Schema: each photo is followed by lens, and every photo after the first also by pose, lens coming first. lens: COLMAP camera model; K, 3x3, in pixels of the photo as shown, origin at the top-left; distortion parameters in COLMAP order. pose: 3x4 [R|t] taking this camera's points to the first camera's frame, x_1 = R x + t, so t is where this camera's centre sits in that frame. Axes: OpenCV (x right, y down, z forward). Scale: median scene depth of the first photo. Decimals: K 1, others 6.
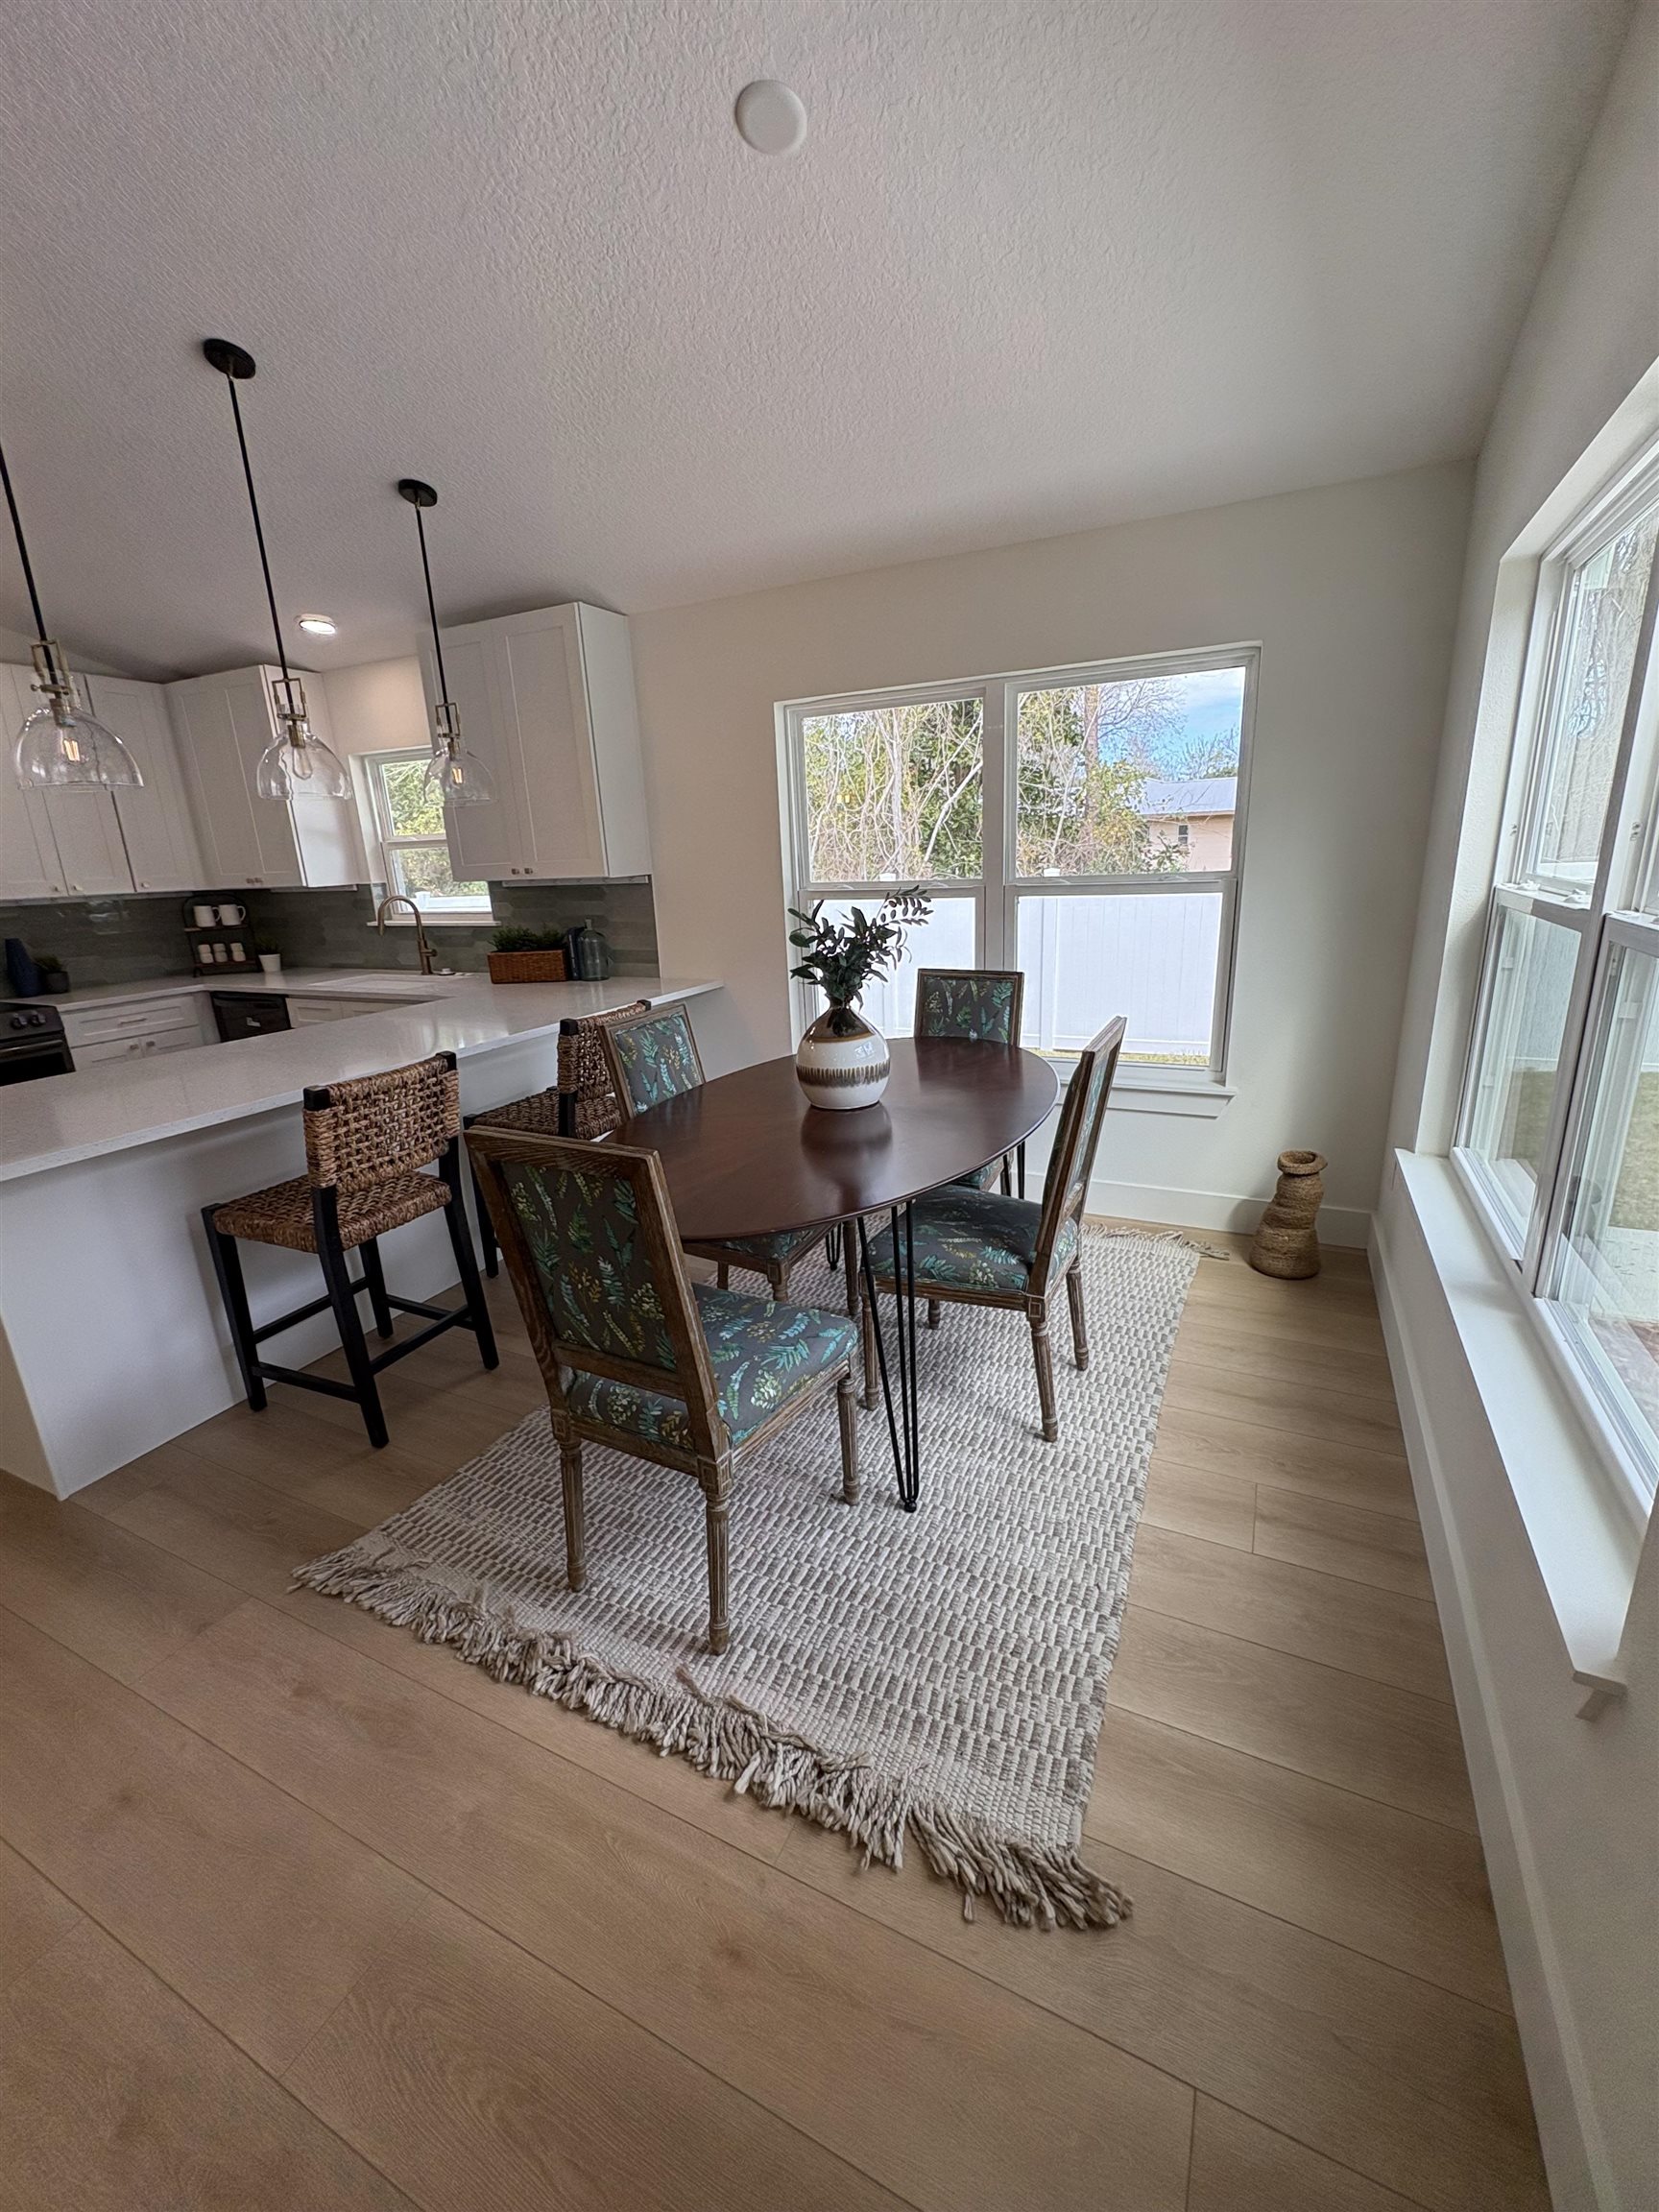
lens RADIAL K [[901.3, 0, 829.5], [0, 901.3, 1106.0], [0, 0, 1]] dist [-0.000178, 0.000052]
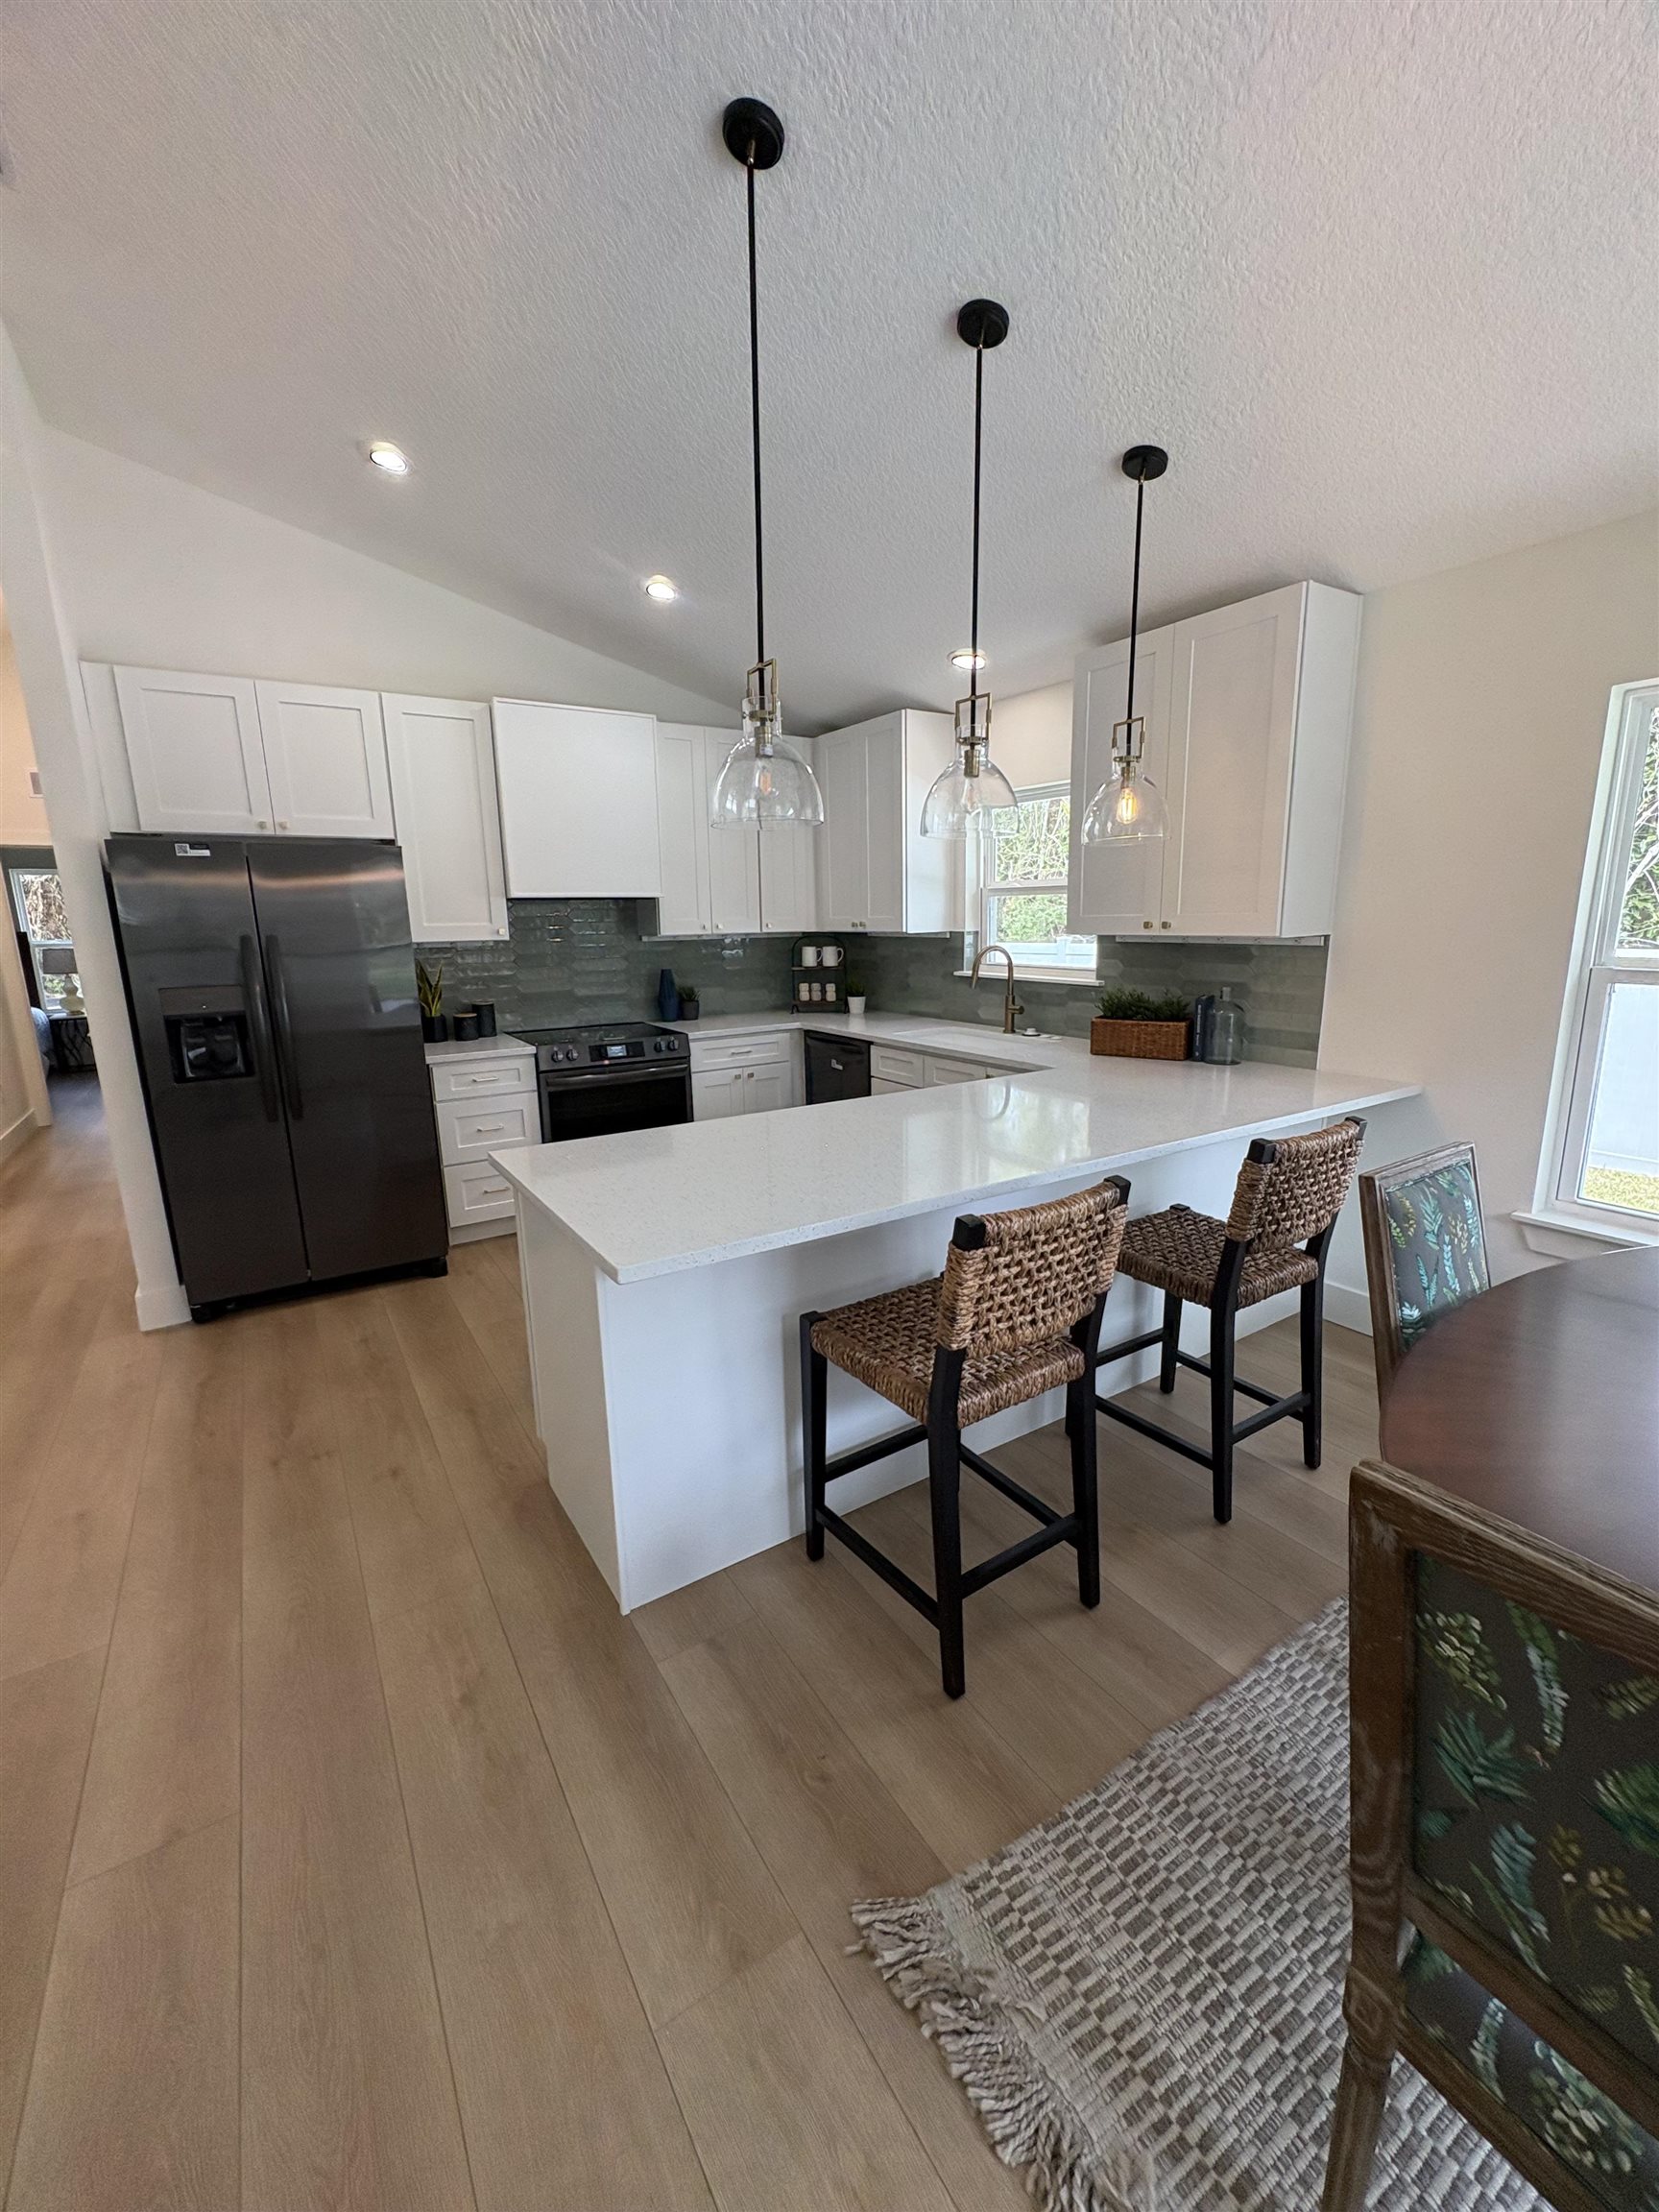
lens RADIAL K [[901.3, 0, 829.5], [0, 901.3, 1106.0], [0, 0, 1]] dist [-0.000178, 0.000052]
pose [[0.855347, 0.132618, -0.500793, -0.161518], [-0.157394, 0.987509, -0.007318, -0.044734], [0.493567, 0.085082, 0.865536, 0.155915]]
